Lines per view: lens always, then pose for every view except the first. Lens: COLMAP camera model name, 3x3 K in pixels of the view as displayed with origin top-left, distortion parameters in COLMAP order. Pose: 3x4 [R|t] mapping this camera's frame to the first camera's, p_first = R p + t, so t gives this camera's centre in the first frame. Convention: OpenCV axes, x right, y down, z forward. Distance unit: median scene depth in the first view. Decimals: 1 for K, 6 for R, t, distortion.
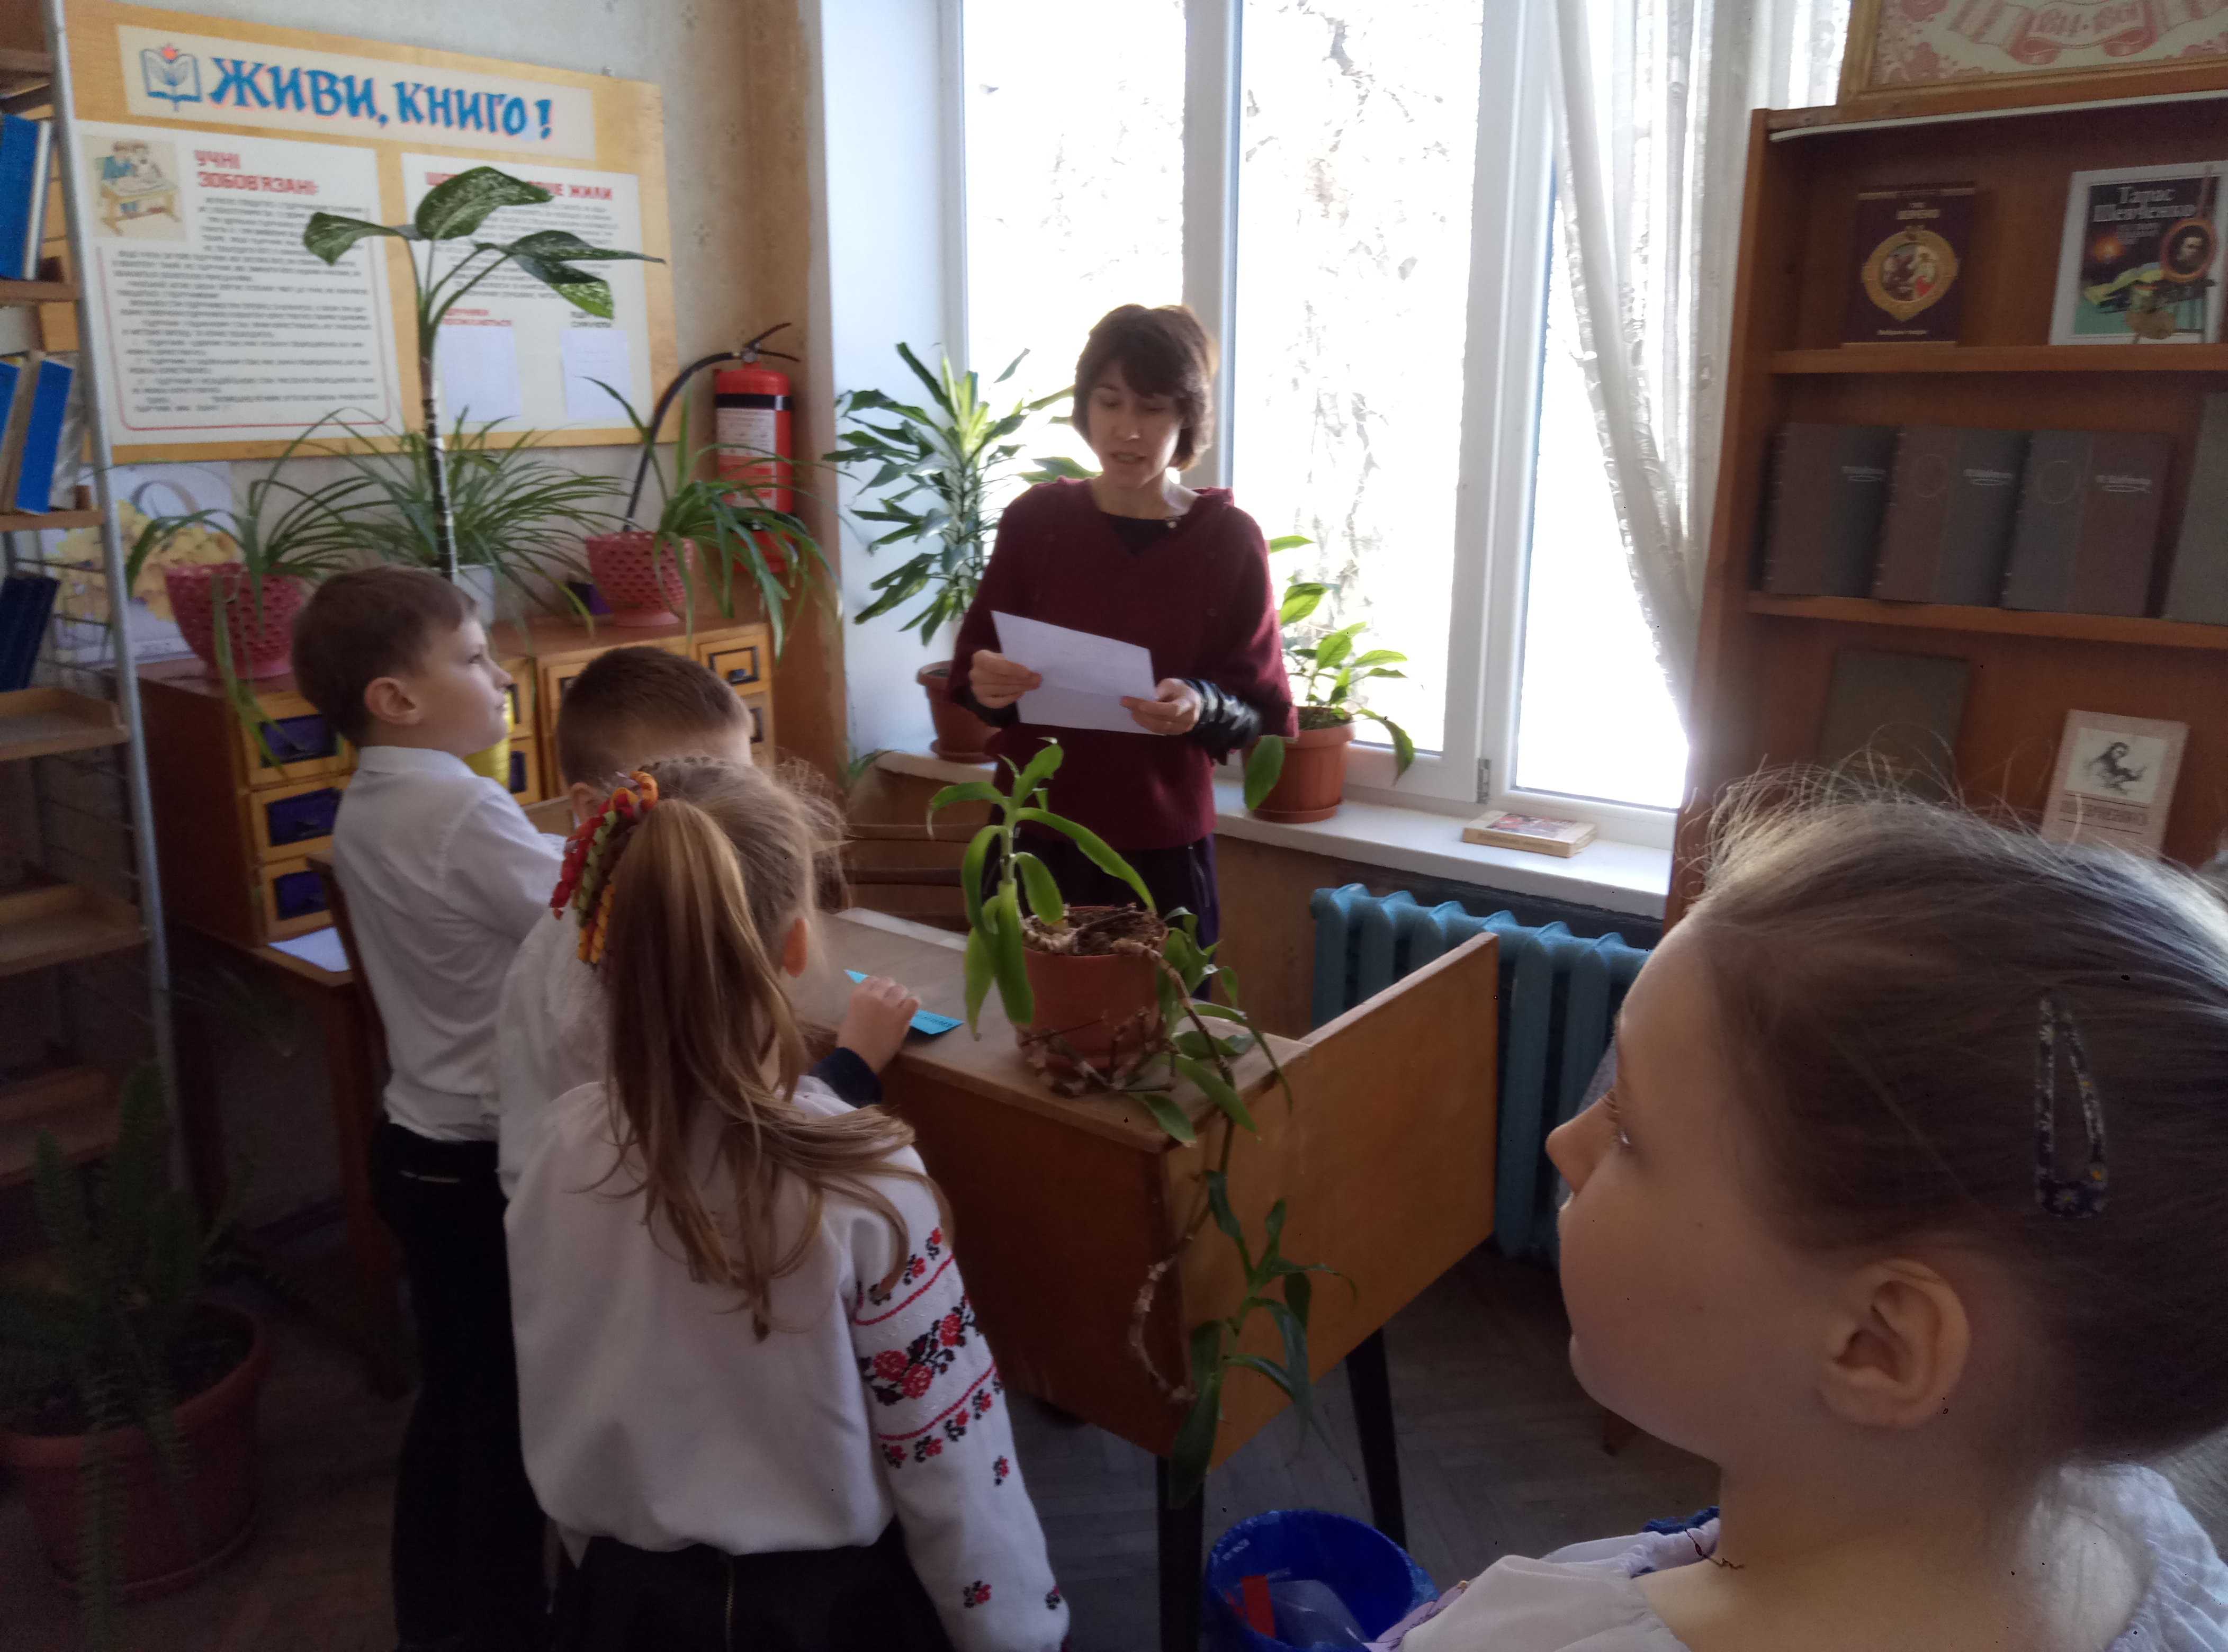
lens RADIAL K [[1696.9, 0, 1114.0], [0, 1696.9, 826.0], [0, 0, 1]] dist [0.007160, -0.010623]
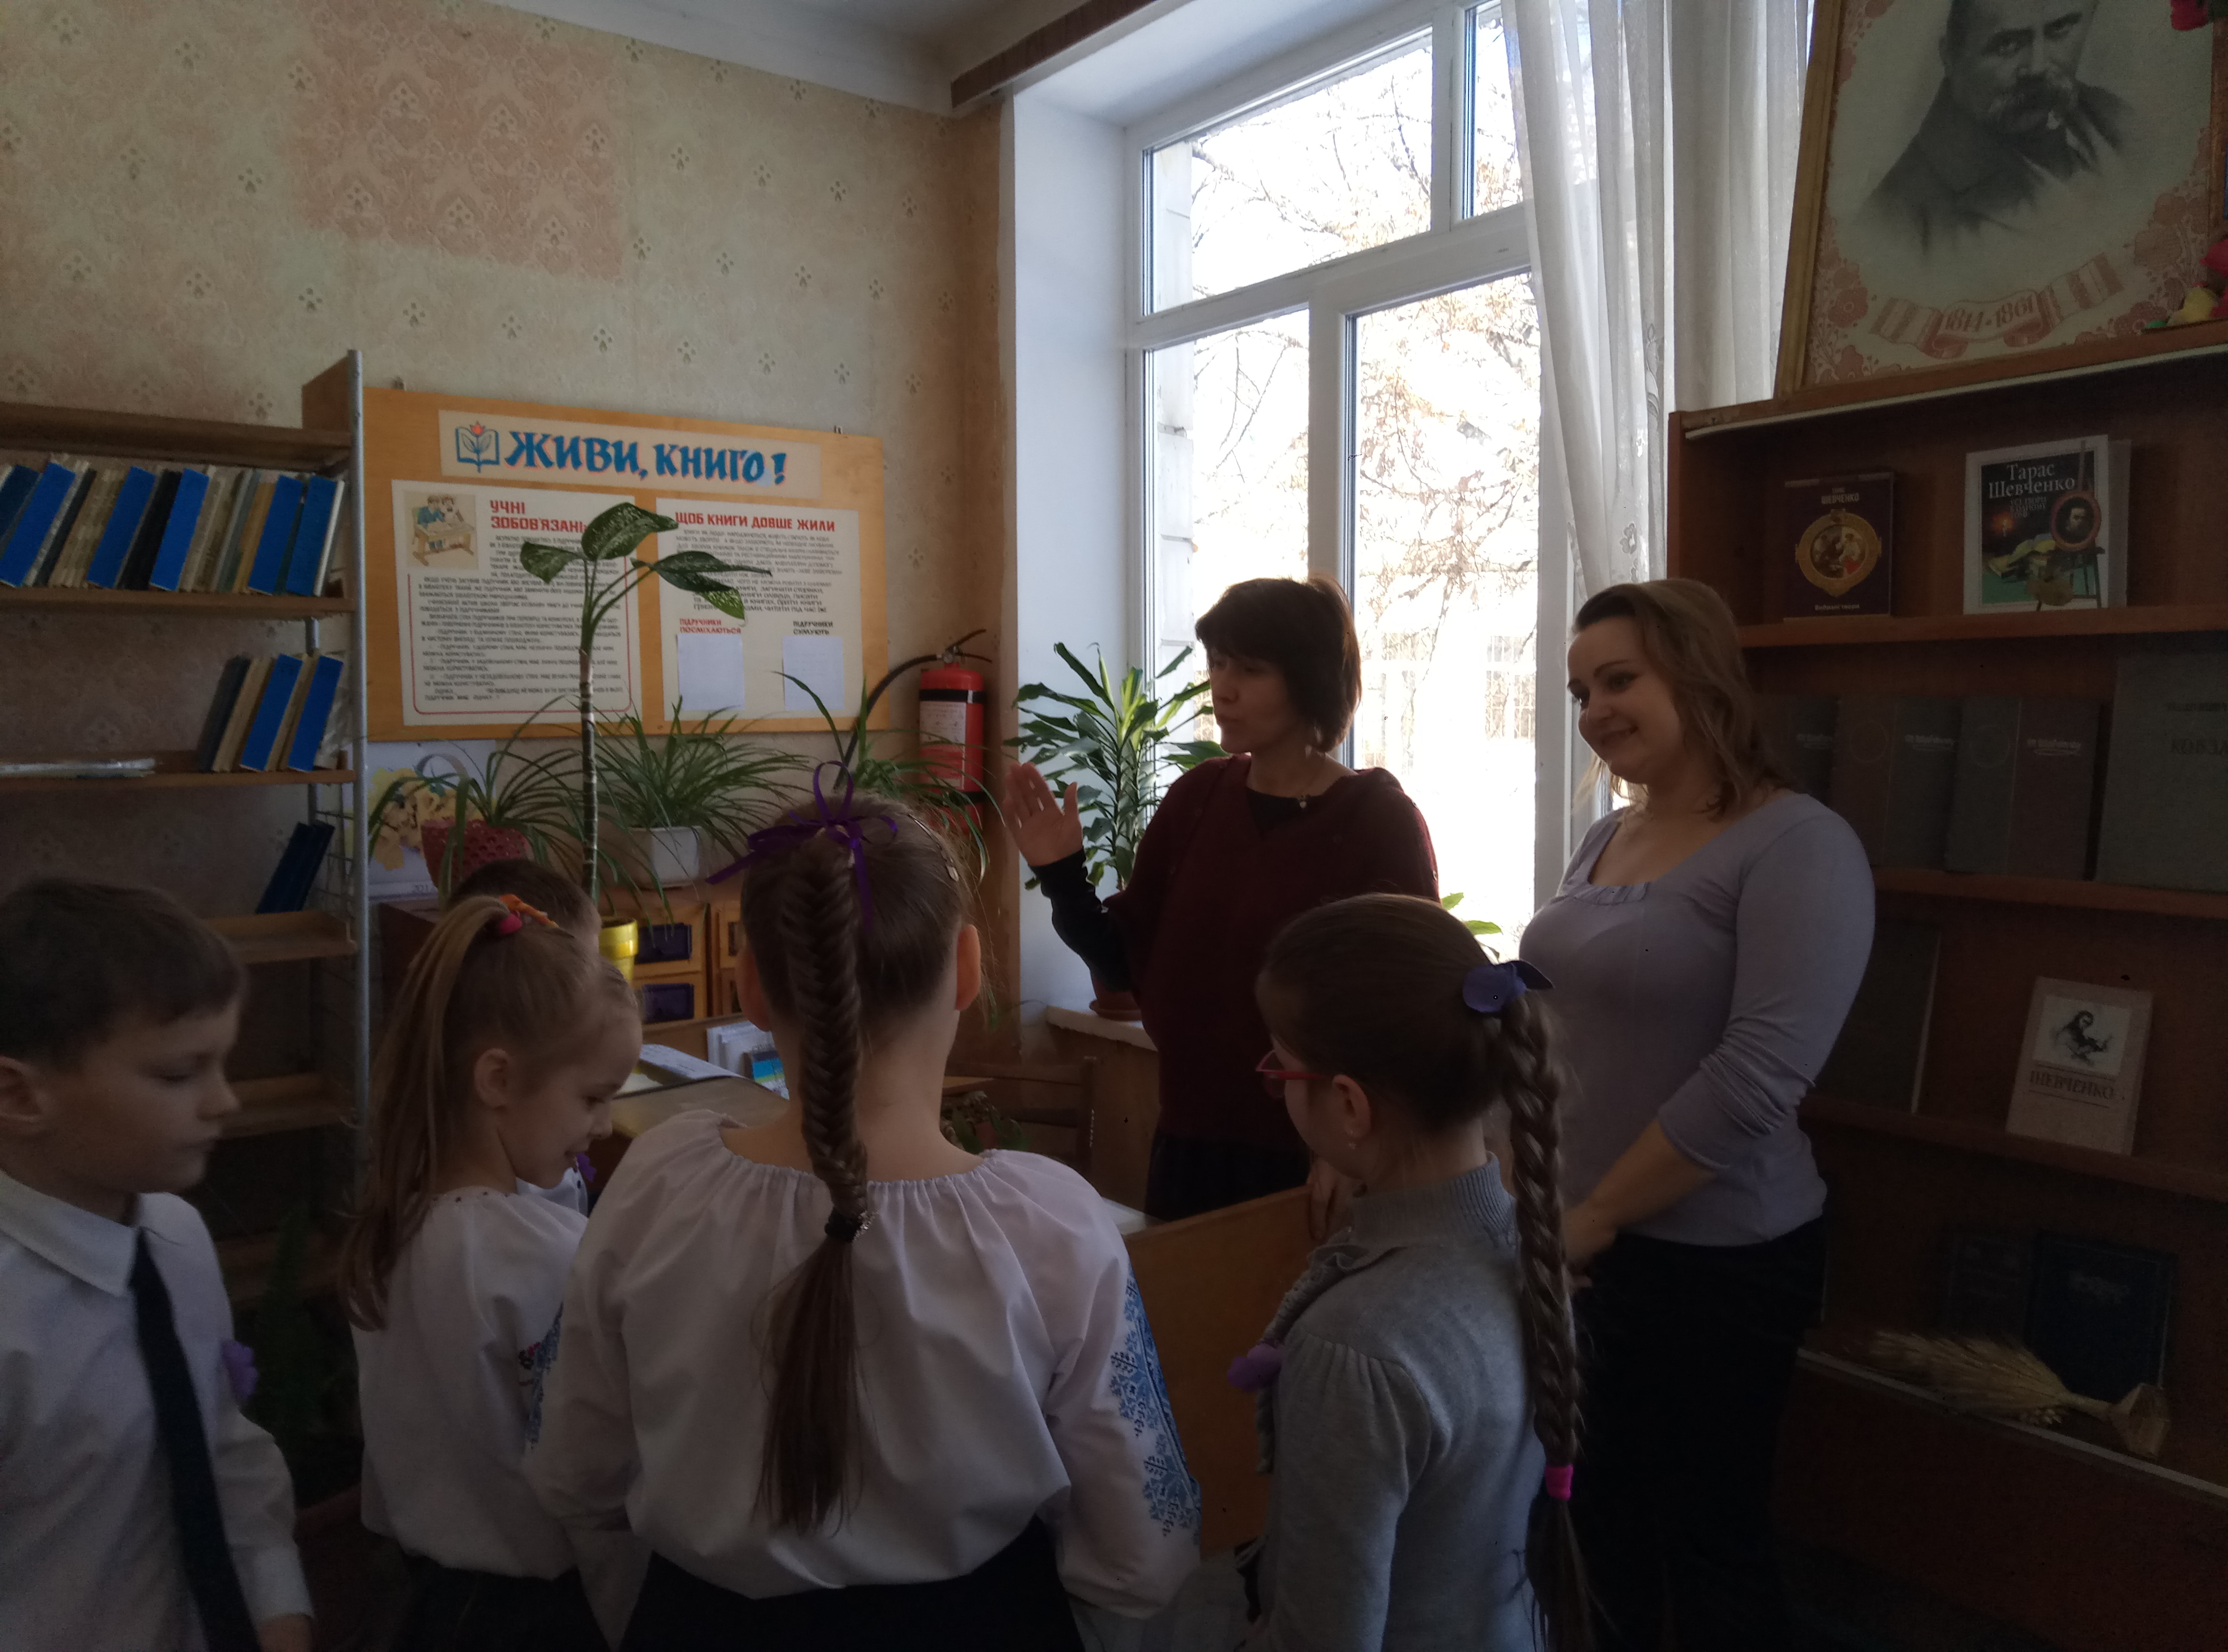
lens RADIAL K [[1680.8, 0, 1114.0], [0, 1680.8, 826.0], [0, 0, 1]] dist [0.010412, -0.001054]
pose [[0.969131, 0.013416, -0.246181, 0.233157], [-0.057907, 0.982972, -0.174391, 0.036952], [0.239650, 0.183264, 0.953406, -0.050916]]
